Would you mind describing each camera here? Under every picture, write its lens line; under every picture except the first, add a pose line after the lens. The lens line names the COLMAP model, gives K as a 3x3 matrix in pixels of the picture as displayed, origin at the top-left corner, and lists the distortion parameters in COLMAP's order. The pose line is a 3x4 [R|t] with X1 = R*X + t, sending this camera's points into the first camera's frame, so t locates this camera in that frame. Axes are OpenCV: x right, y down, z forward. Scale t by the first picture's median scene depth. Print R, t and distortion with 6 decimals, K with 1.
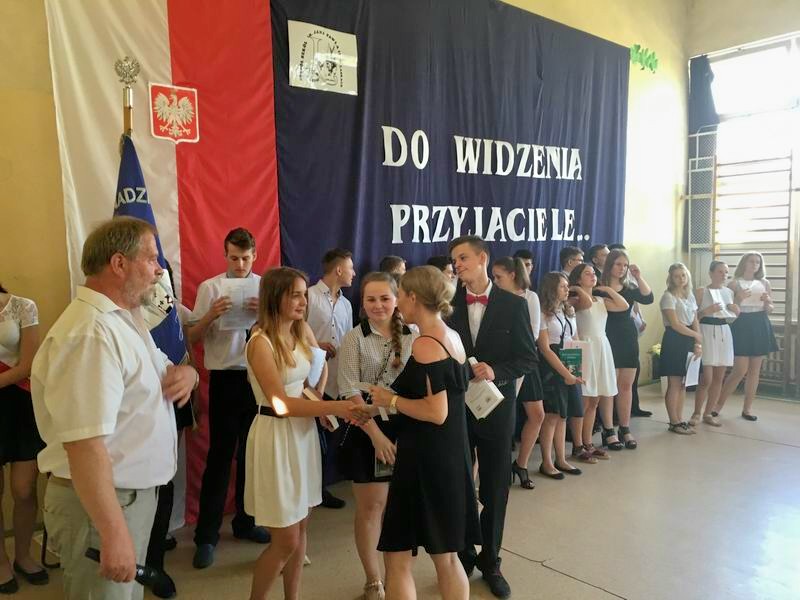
lens RADIAL K [[679.6, 0, 397.6], [0, 679.6, 306.4], [0, 0, 1]] dist [0.060948, -0.069815]
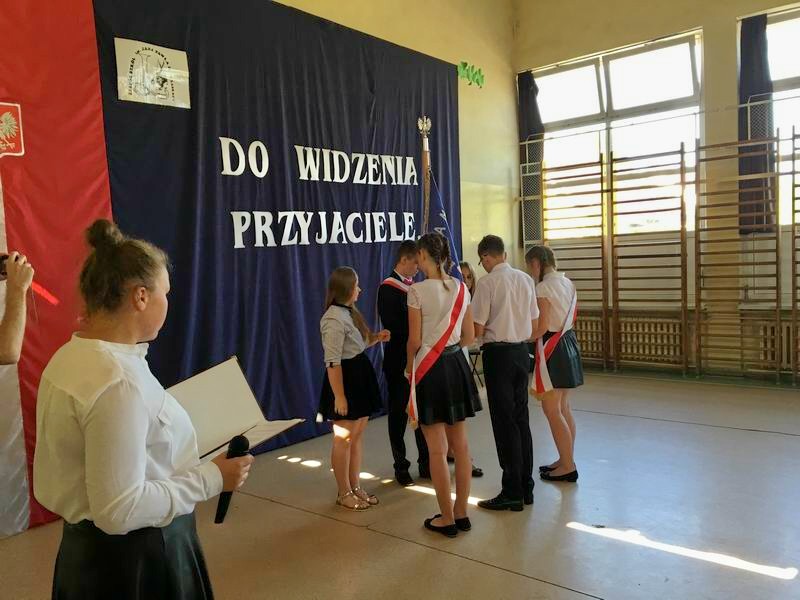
lens RADIAL K [[679.6, 0, 405.3], [0, 679.6, 307.5], [0, 0, 1]] dist [0.060948, -0.069815]
pose [[0.983019, -0.044221, 0.178098, 0.059337], [0.044117, 0.999016, 0.004549, 0.005965], [-0.178124, 0.003385, 0.984002, -0.088453]]
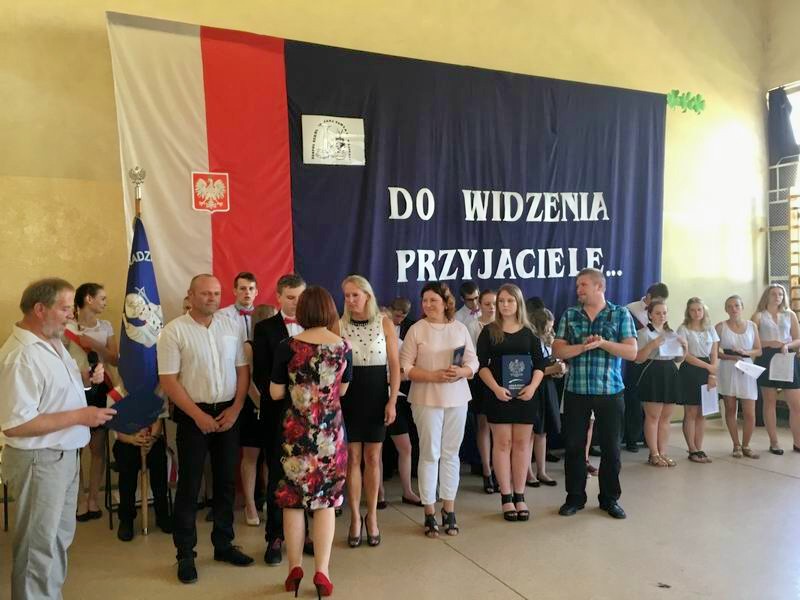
lens RADIAL K [[679.6, 0, 394.9], [0, 679.6, 311.9], [0, 0, 1]] dist [0.060948, -0.069815]
pose [[0.960445, 0.006812, -0.278385, 0.320217], [-0.016075, 0.999390, -0.031007, -0.001531], [0.278004, 0.034255, 0.959969, -0.165021]]
